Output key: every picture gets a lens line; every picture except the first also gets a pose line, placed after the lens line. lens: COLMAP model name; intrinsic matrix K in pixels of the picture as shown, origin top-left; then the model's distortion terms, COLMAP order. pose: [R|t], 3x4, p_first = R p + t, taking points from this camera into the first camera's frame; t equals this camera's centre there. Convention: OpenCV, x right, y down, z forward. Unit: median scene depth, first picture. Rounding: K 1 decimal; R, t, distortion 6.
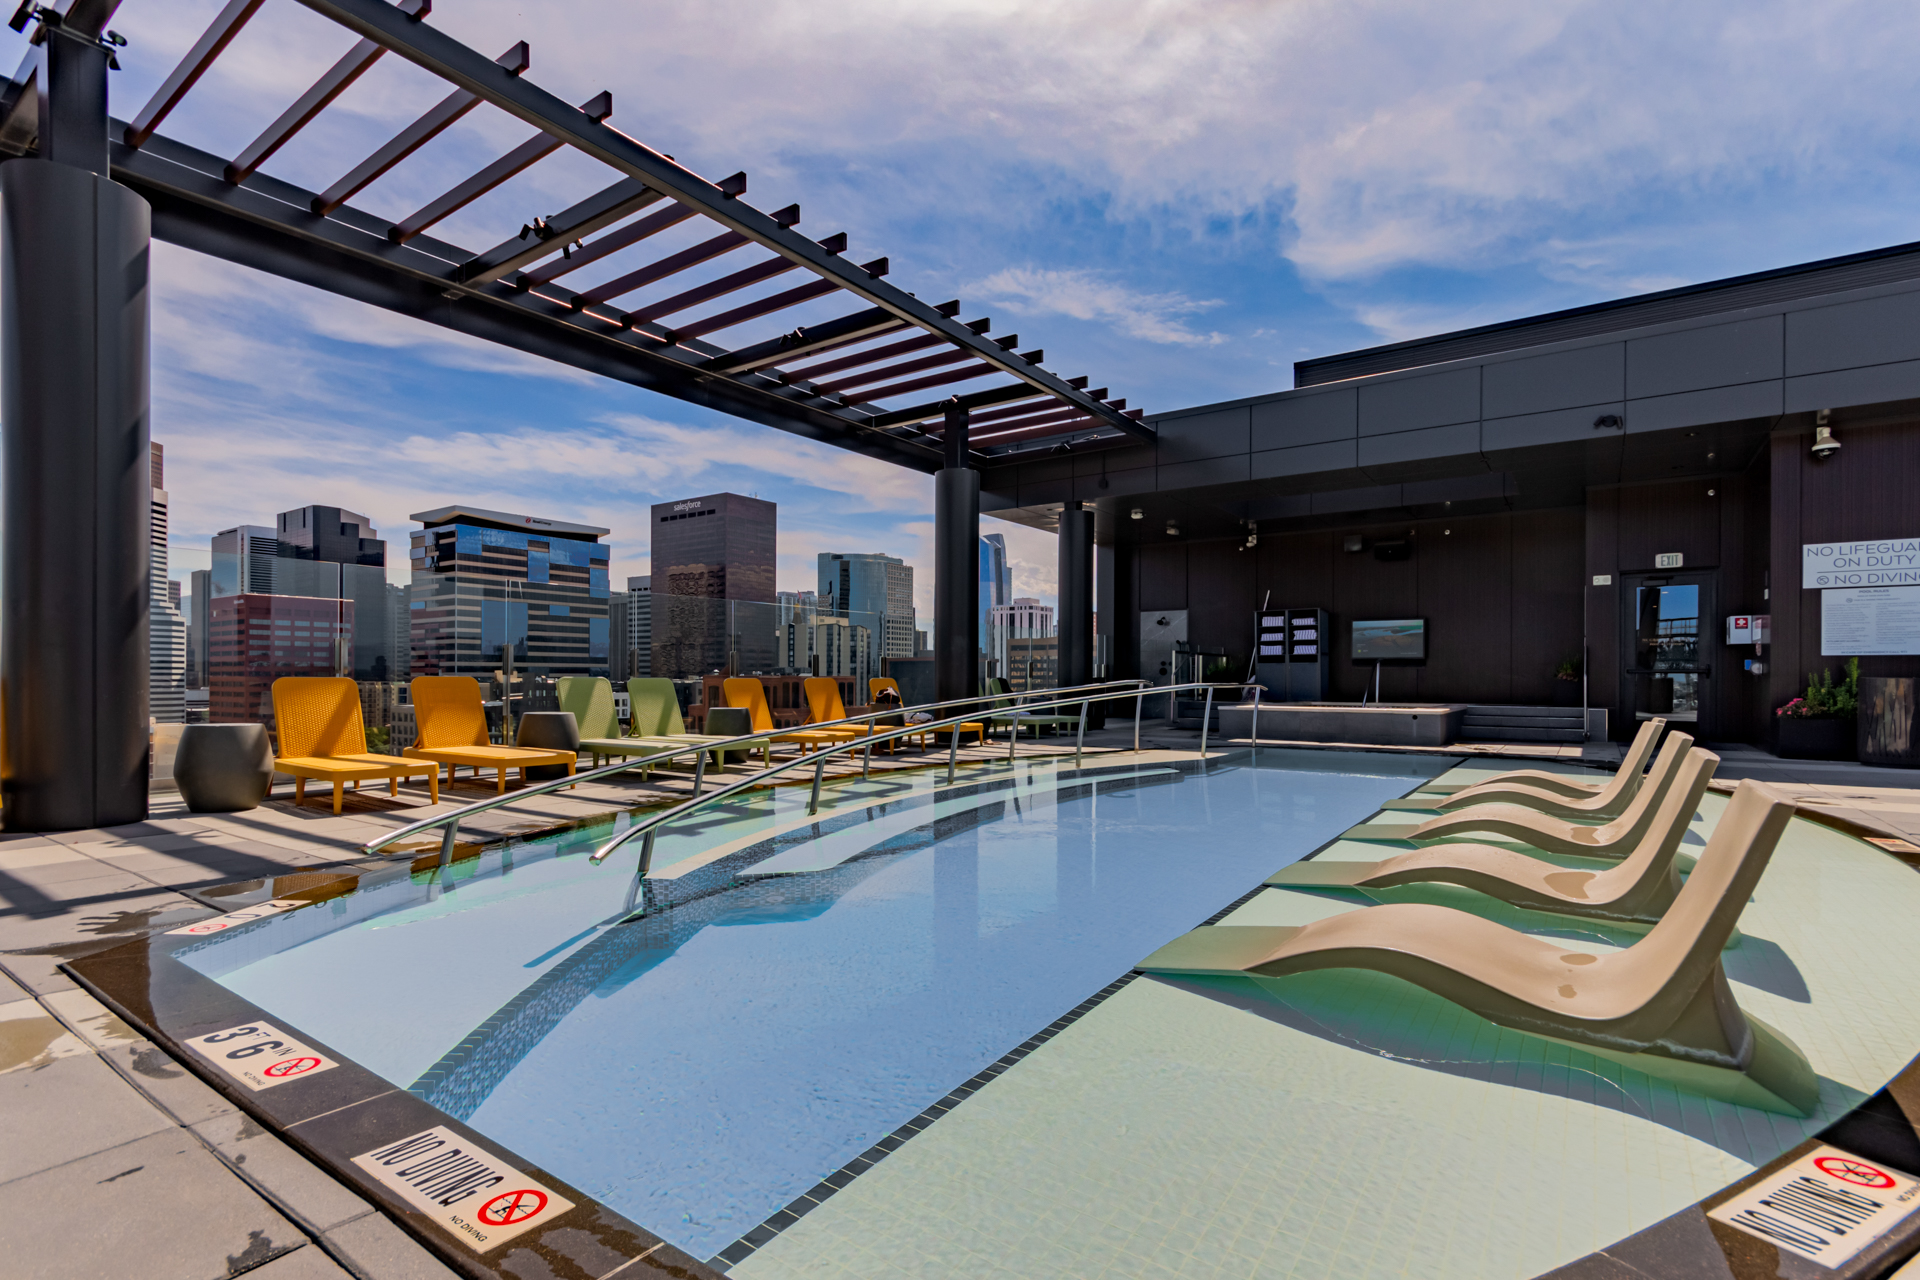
lens RADIAL K [[895.4, 0, 962.1], [0, 895.4, 660.1], [0, 0, 1]] dist [-0.006337, 0.002939]
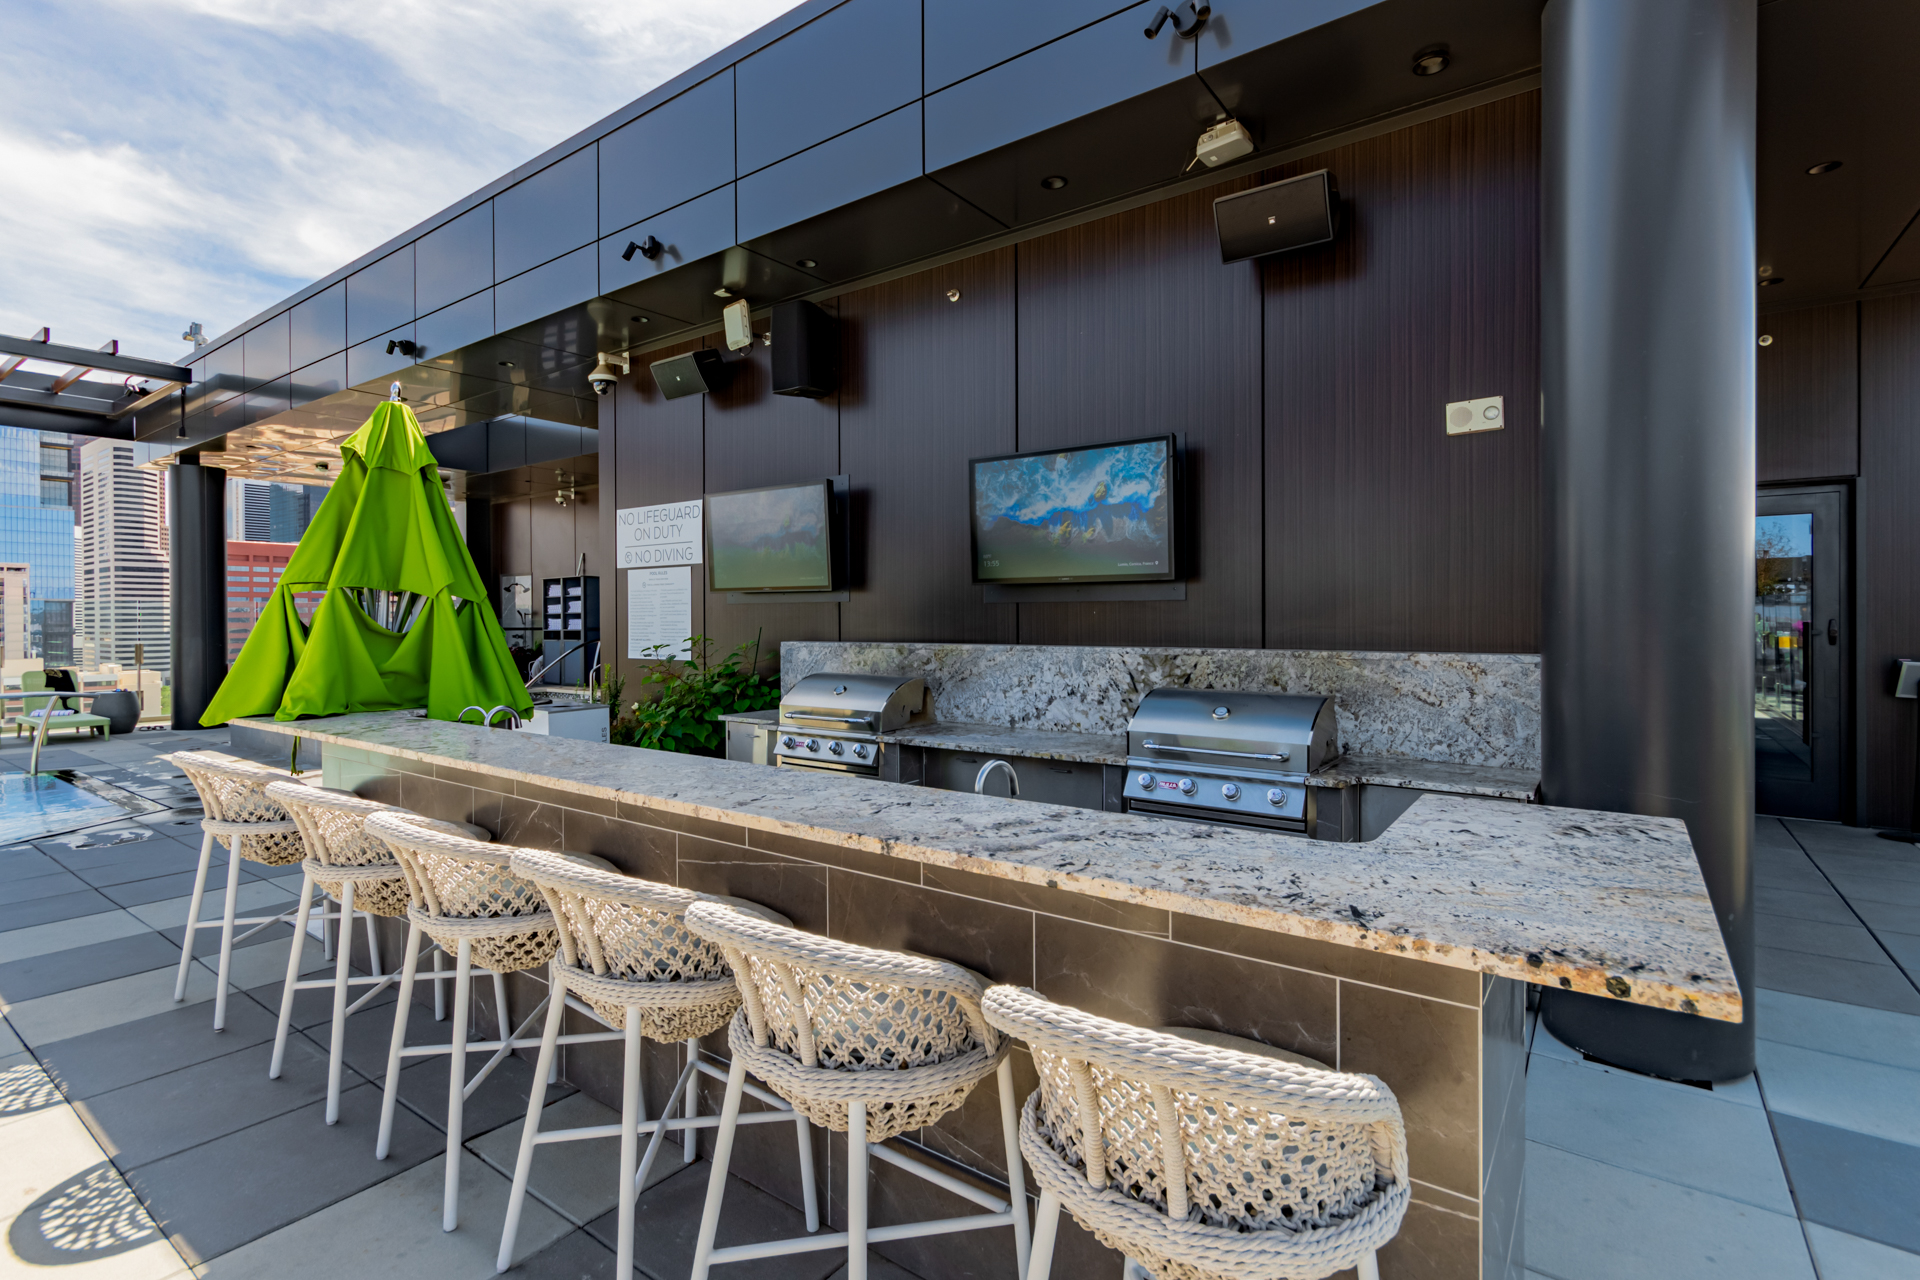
lens RADIAL K [[895.4, 0, 963.3], [0, 895.4, 652.6], [0, 0, 1]] dist [-0.006337, 0.002939]
pose [[0.999931, -0.004991, 0.010646, 0.544750], [0.004389, 0.998433, 0.055783, -0.022646], [-0.010908, -0.055732, 0.998386, 0.109818]]
